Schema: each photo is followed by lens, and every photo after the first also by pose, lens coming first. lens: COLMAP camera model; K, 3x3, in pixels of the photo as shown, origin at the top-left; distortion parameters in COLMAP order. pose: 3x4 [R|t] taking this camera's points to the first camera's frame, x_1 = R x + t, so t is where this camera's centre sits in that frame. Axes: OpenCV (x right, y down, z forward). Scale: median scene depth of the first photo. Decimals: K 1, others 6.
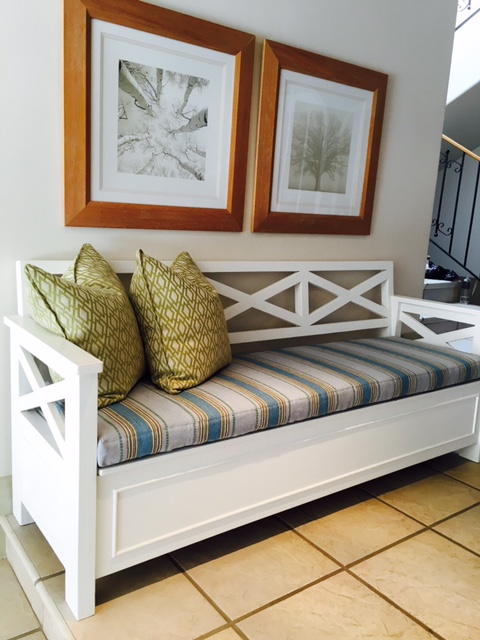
lens RADIAL K [[554.0, 0, 238.7], [0, 554.0, 320.1], [0, 0, 1]] dist [0.054487, -0.058415]
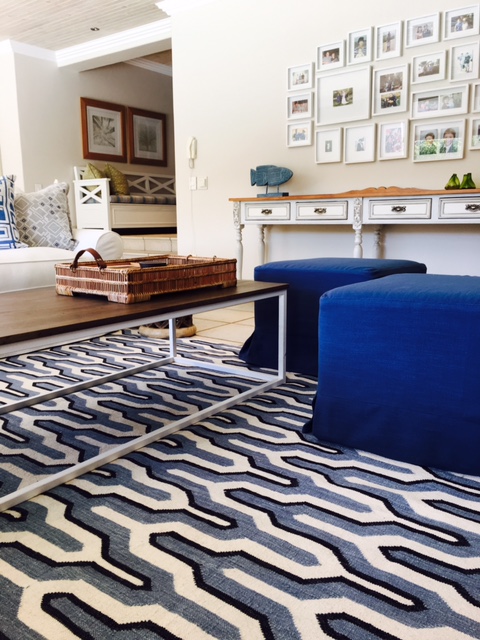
lens RADIAL K [[554.0, 0, 238.8], [0, 554.0, 321.5], [0, 0, 1]] dist [0.054487, -0.058415]
pose [[0.955987, -0.116411, 0.269329, -0.371207], [0.116548, 0.993063, 0.015540, 0.829231], [-0.269269, 0.016534, 0.962923, -2.439014]]
